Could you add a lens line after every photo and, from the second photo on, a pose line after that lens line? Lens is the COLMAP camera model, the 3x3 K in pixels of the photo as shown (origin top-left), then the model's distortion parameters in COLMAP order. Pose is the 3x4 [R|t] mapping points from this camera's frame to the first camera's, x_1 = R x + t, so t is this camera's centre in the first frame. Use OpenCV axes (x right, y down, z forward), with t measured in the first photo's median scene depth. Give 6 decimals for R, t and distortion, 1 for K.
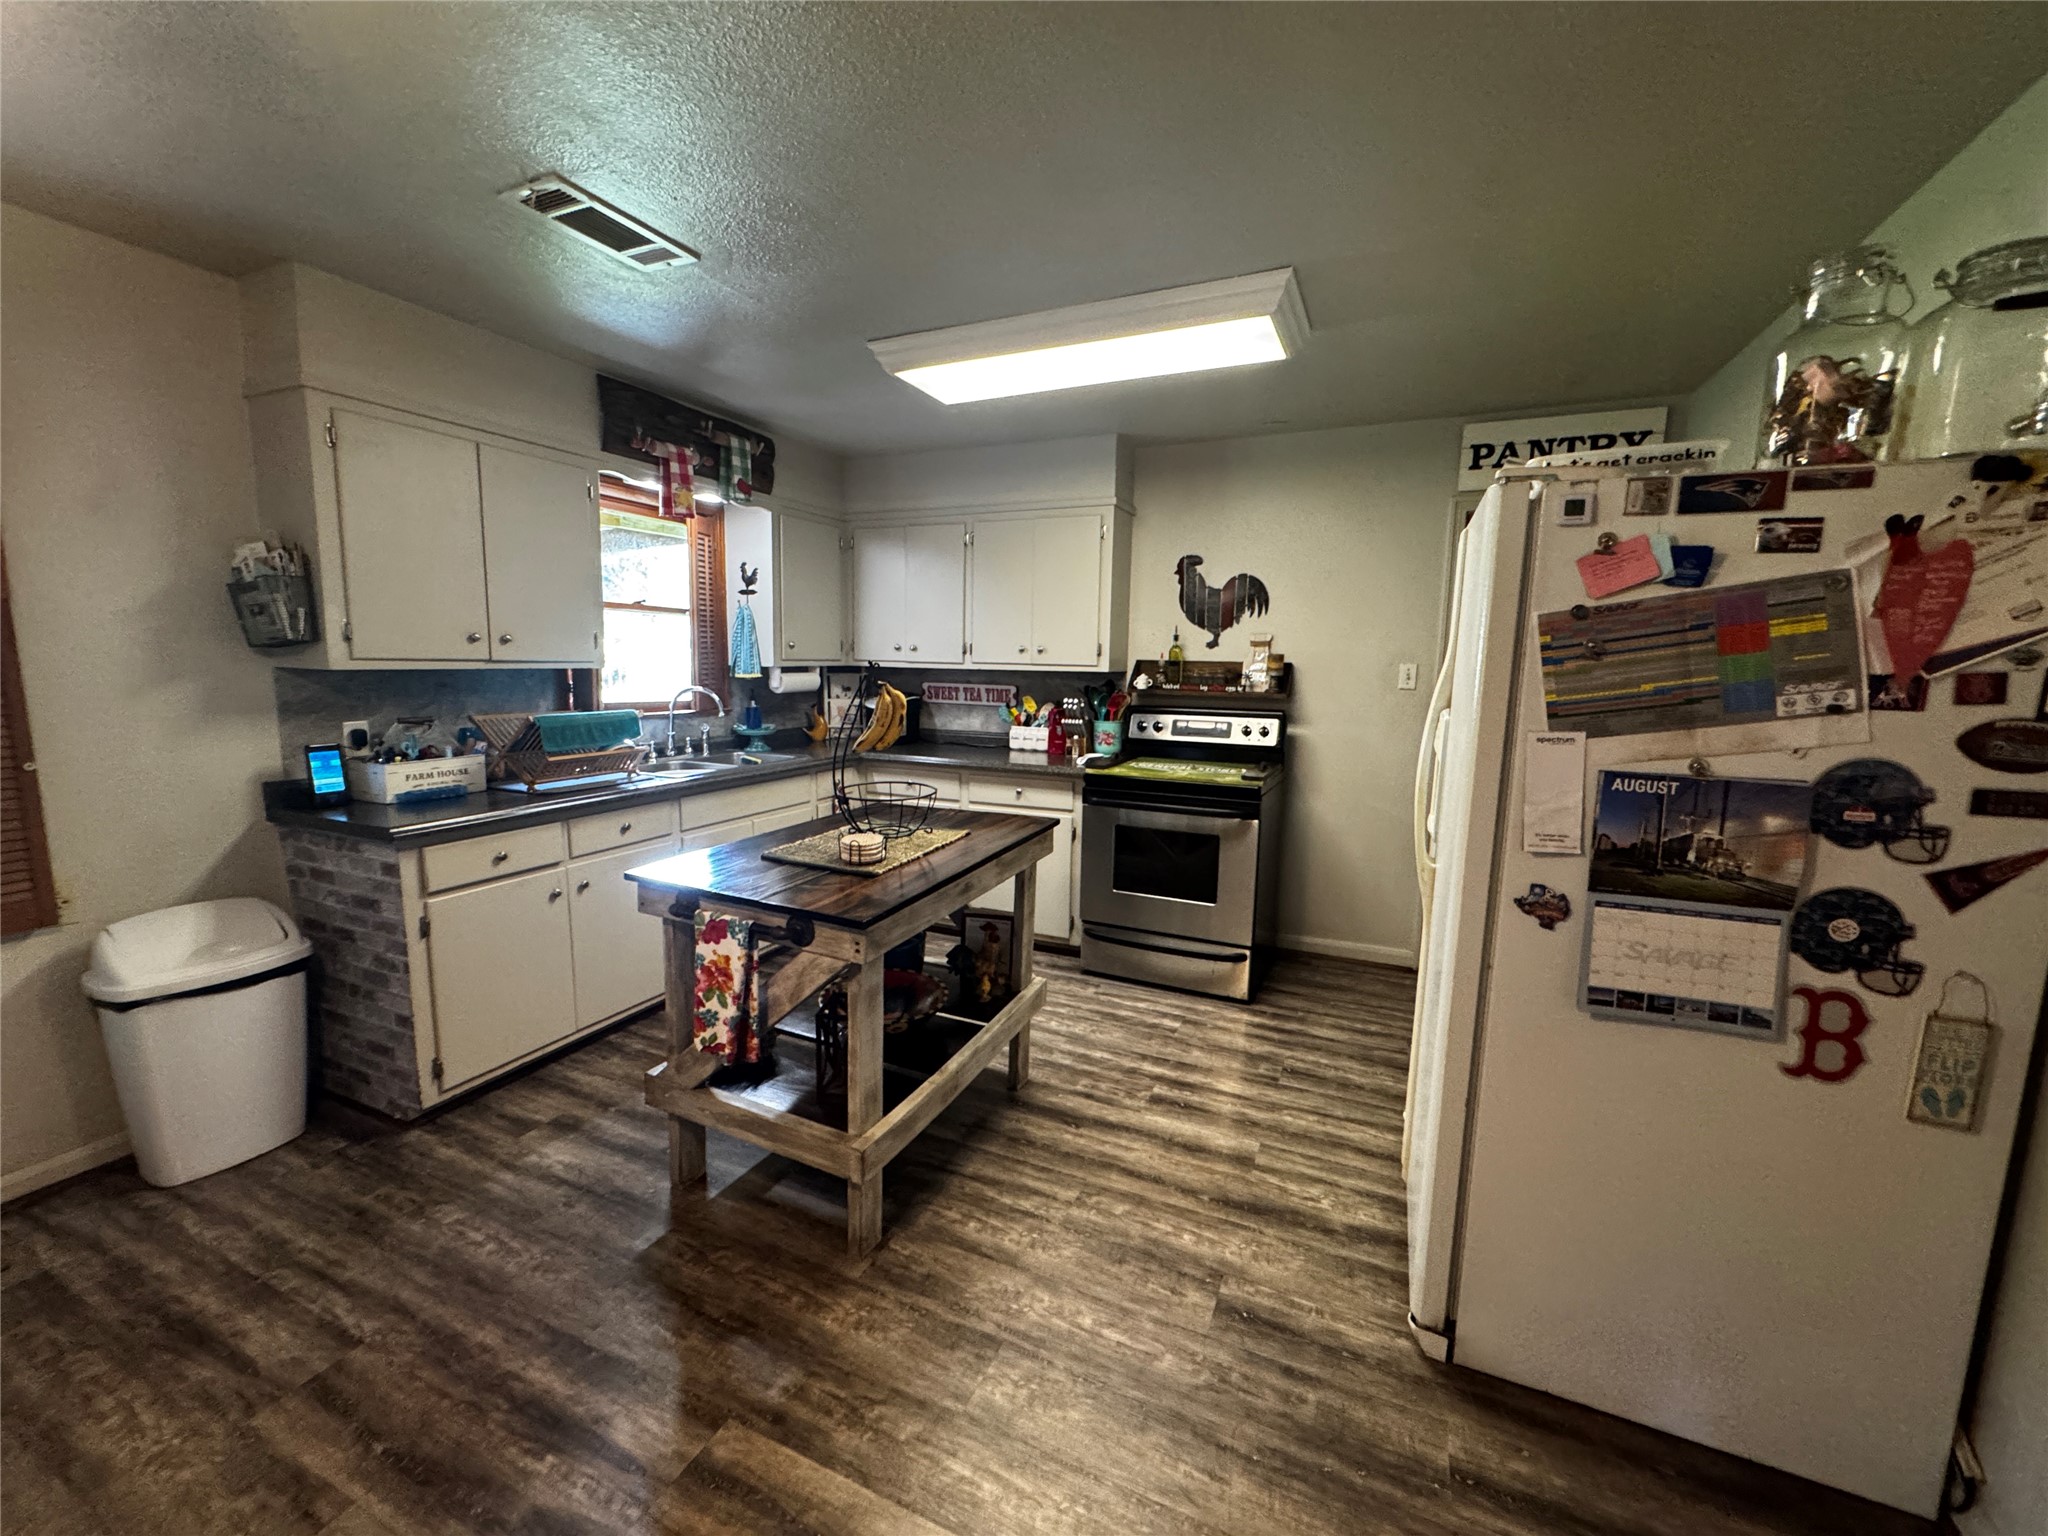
lens RADIAL K [[811.4, 0, 1018.3], [0, 811.4, 772.6], [0, 0, 1]] dist [-0.004609, 0.001376]
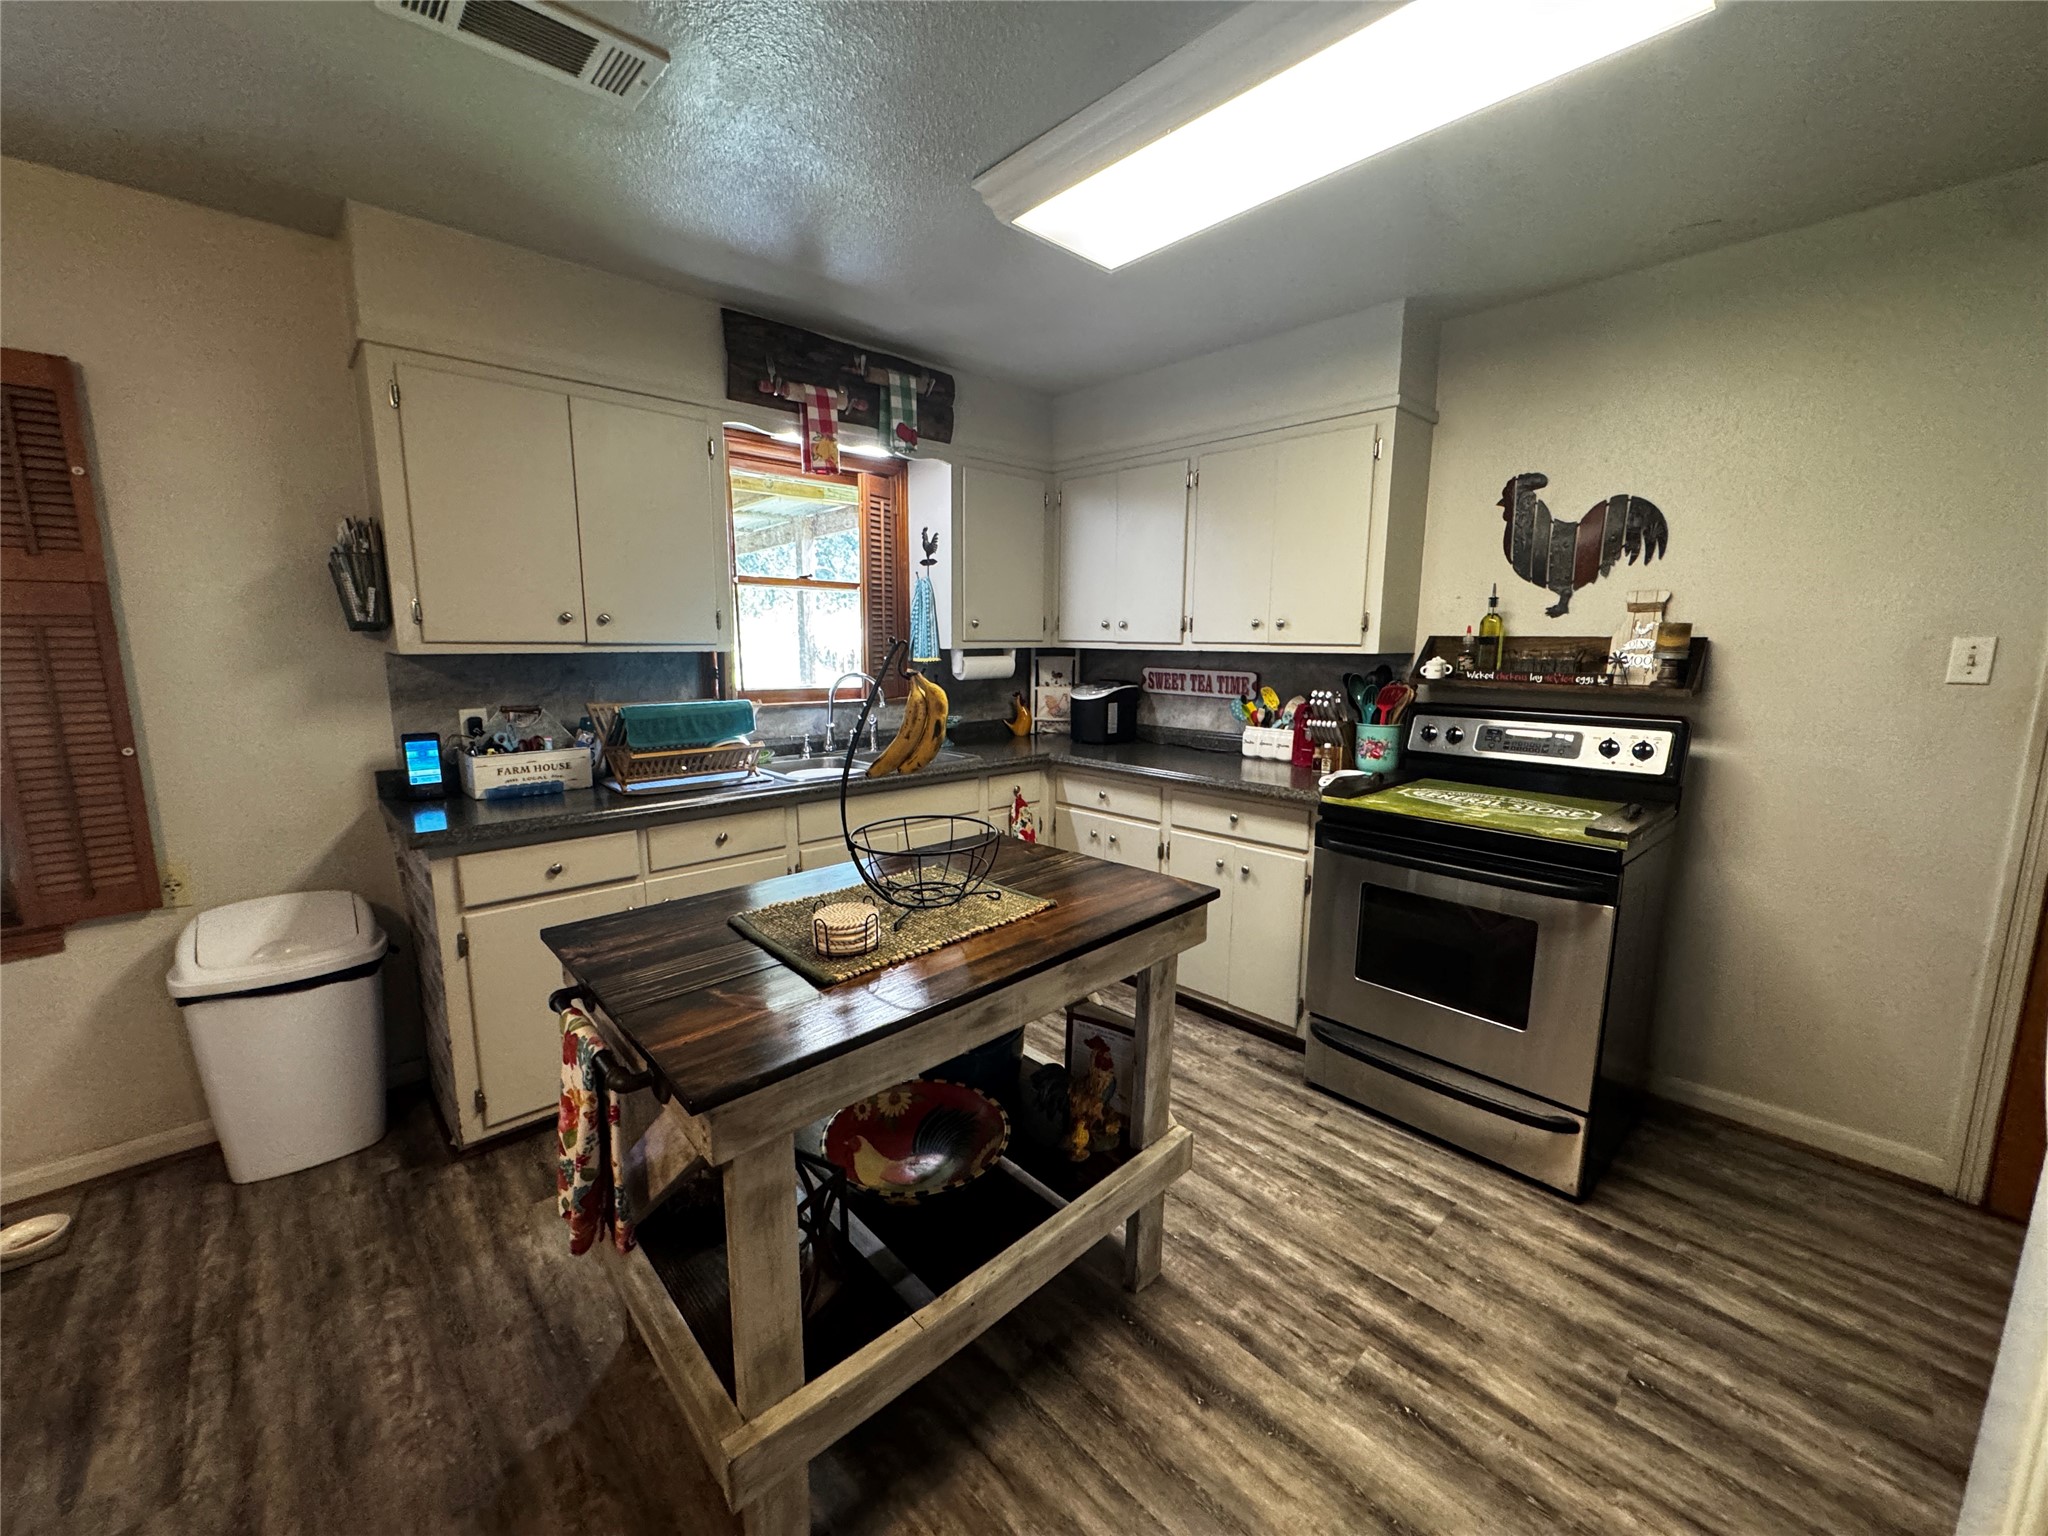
lens RADIAL K [[811.4, 0, 1023.7], [0, 811.4, 770.3], [0, 0, 1]] dist [-0.004609, 0.001376]
pose [[0.926141, 0.049766, -0.373880, 0.143114], [-0.043243, 0.998731, 0.025821, -0.045192], [0.374690, -0.007746, 0.927118, 0.372955]]
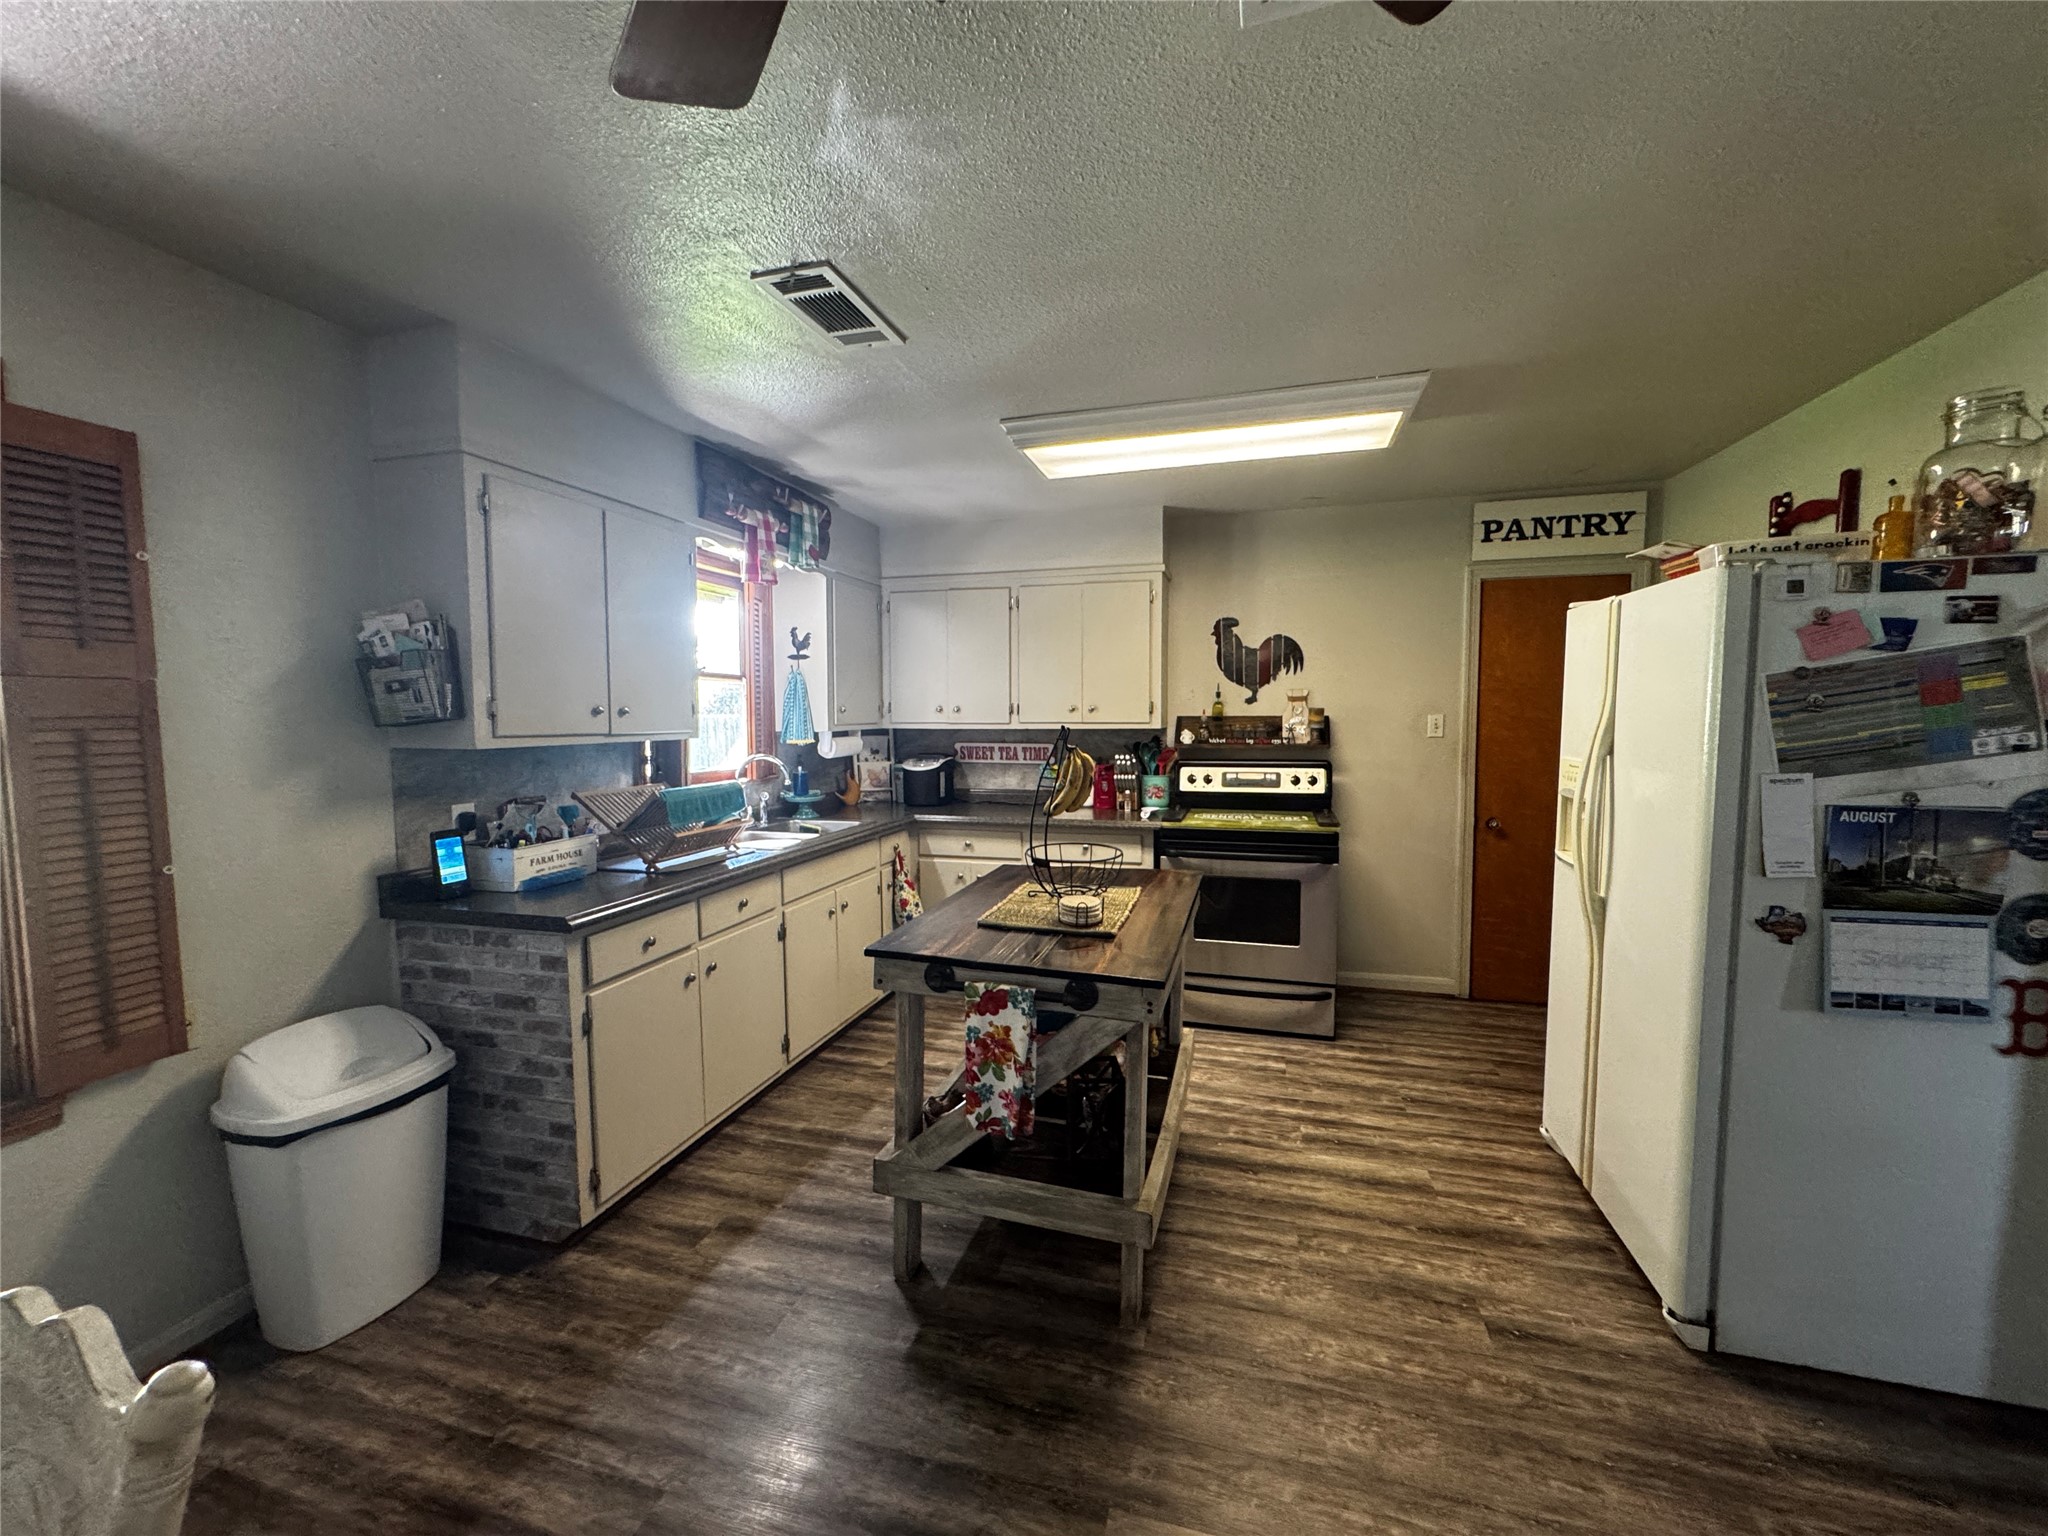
lens RADIAL K [[811.4, 0, 1017.0], [0, 811.4, 773.9], [0, 0, 1]] dist [-0.004609, 0.001376]
pose [[0.989257, -0.033354, 0.142330, -0.335960], [0.042510, 0.997184, -0.061781, -0.013981], [-0.139868, 0.067167, 0.987889, -0.000807]]
